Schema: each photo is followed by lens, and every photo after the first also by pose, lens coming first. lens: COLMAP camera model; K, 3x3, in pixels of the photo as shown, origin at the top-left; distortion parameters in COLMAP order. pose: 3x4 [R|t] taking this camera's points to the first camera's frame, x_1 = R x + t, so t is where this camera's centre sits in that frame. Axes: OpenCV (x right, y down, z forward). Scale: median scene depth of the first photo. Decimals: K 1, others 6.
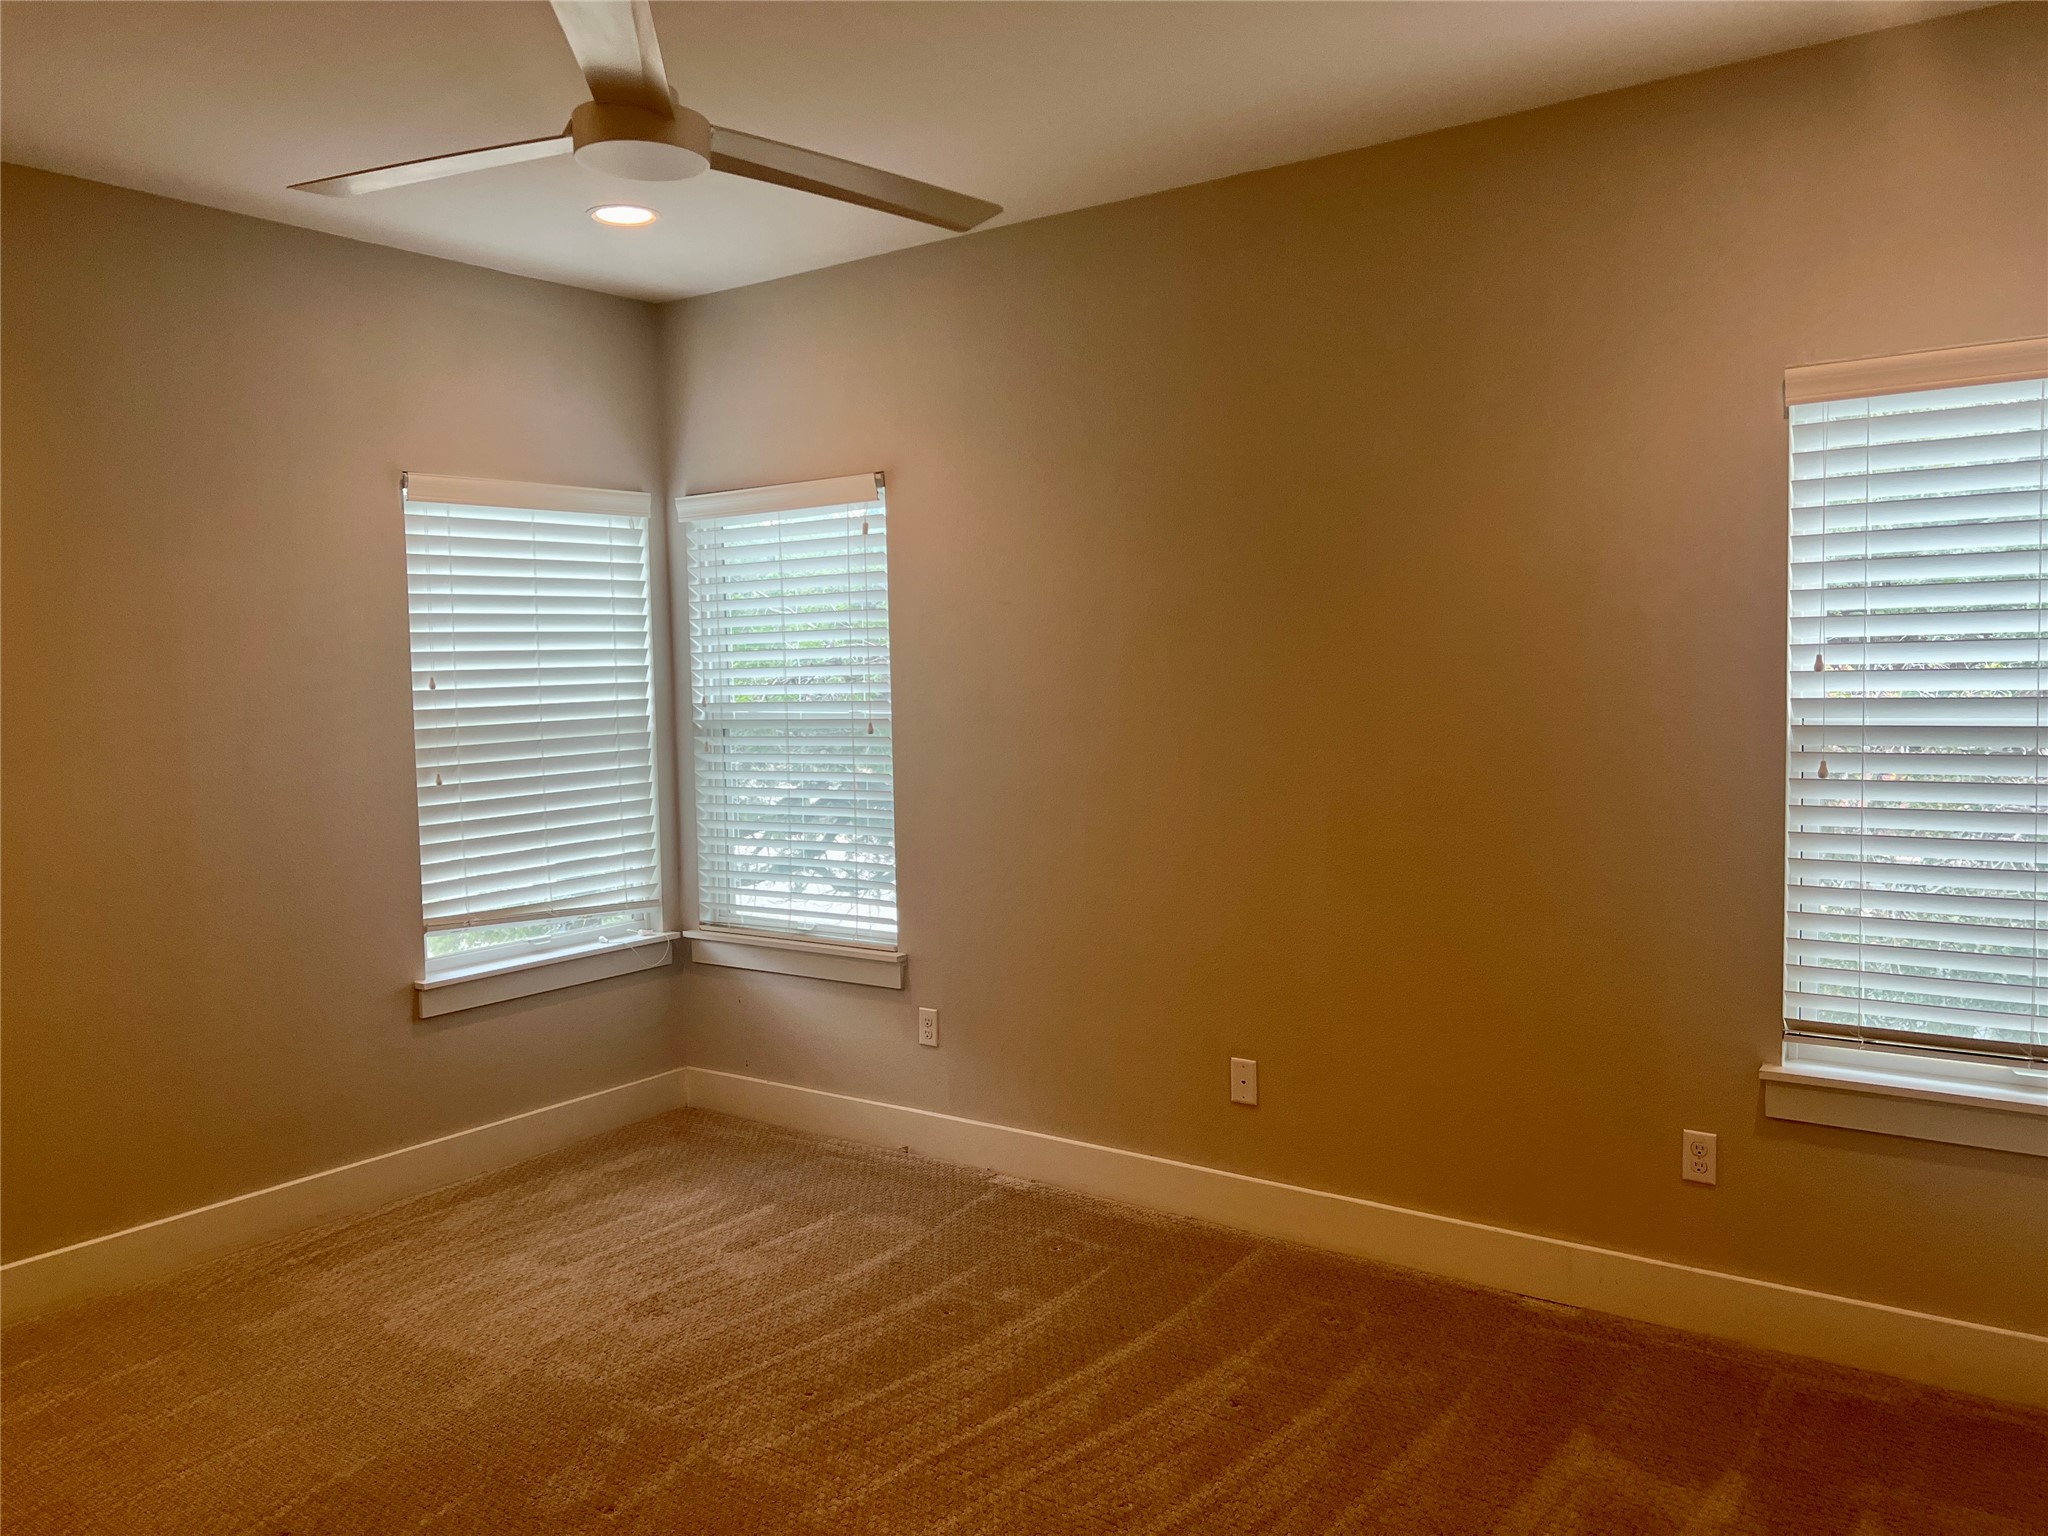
lens RADIAL K [[1562.0, 0, 1026.1], [0, 1562.0, 763.0], [0, 0, 1]] dist [0.049874, -0.041339]
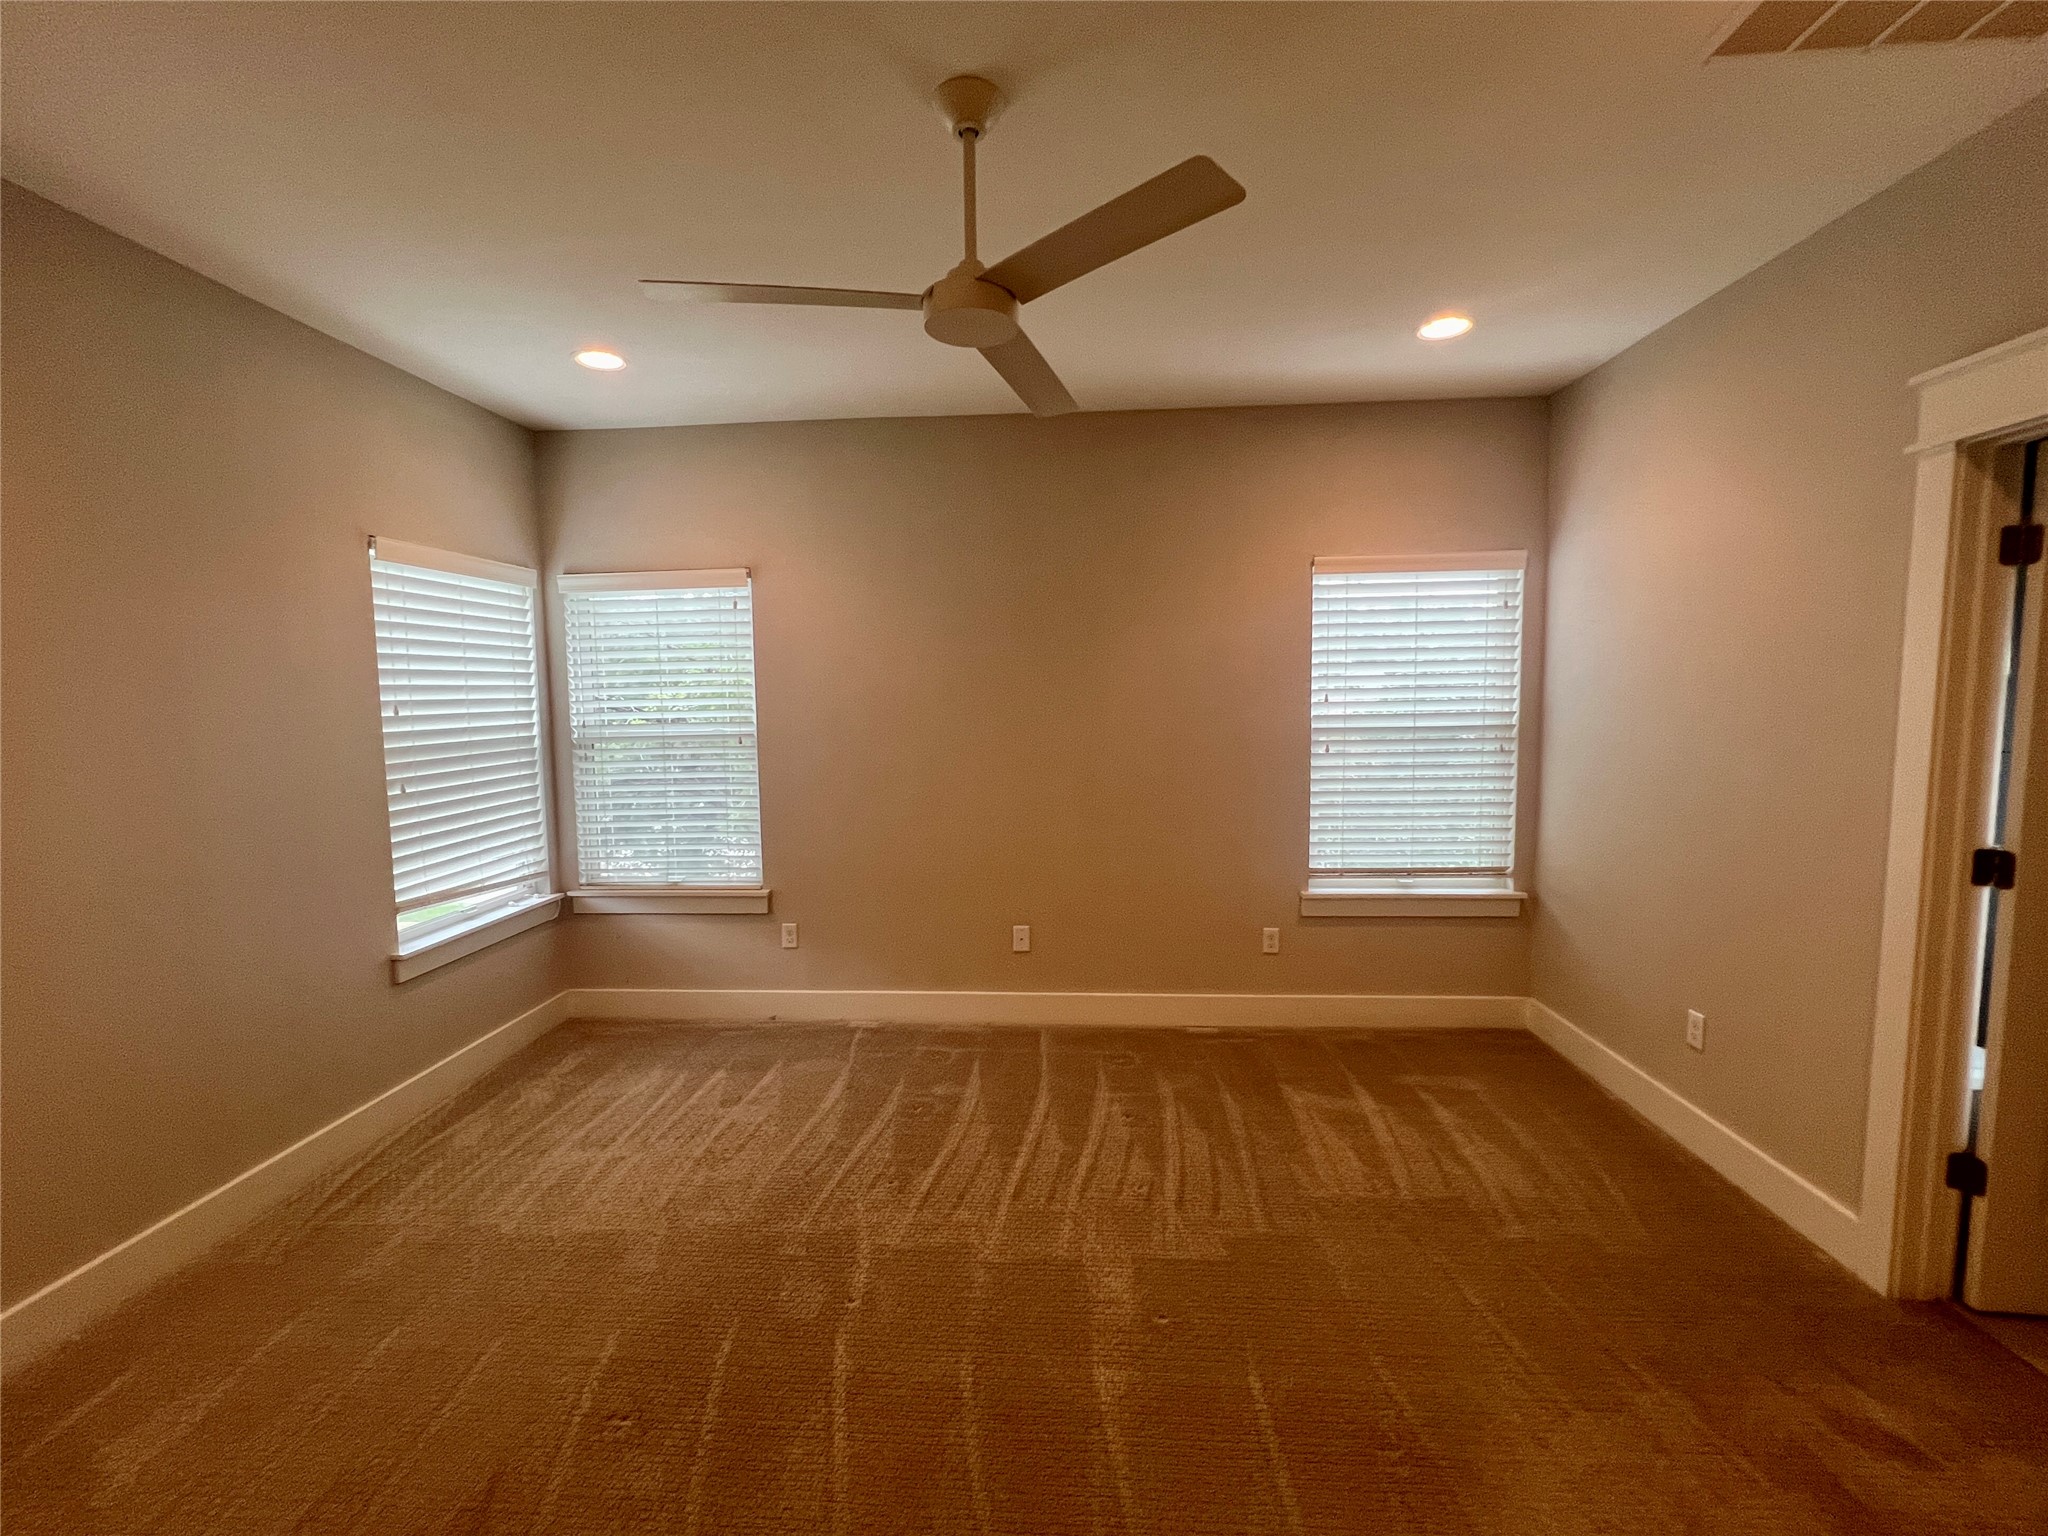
lens RADIAL K [[861.2, 0, 1025.1], [0, 861.2, 763.5], [0, 0, 1]] dist [0.001643, -0.000563]
pose [[0.846276, -0.033571, 0.531685, -0.440414], [0.030829, 0.999426, 0.014036, -0.004809], [-0.531851, 0.004513, 0.846826, 0.231696]]
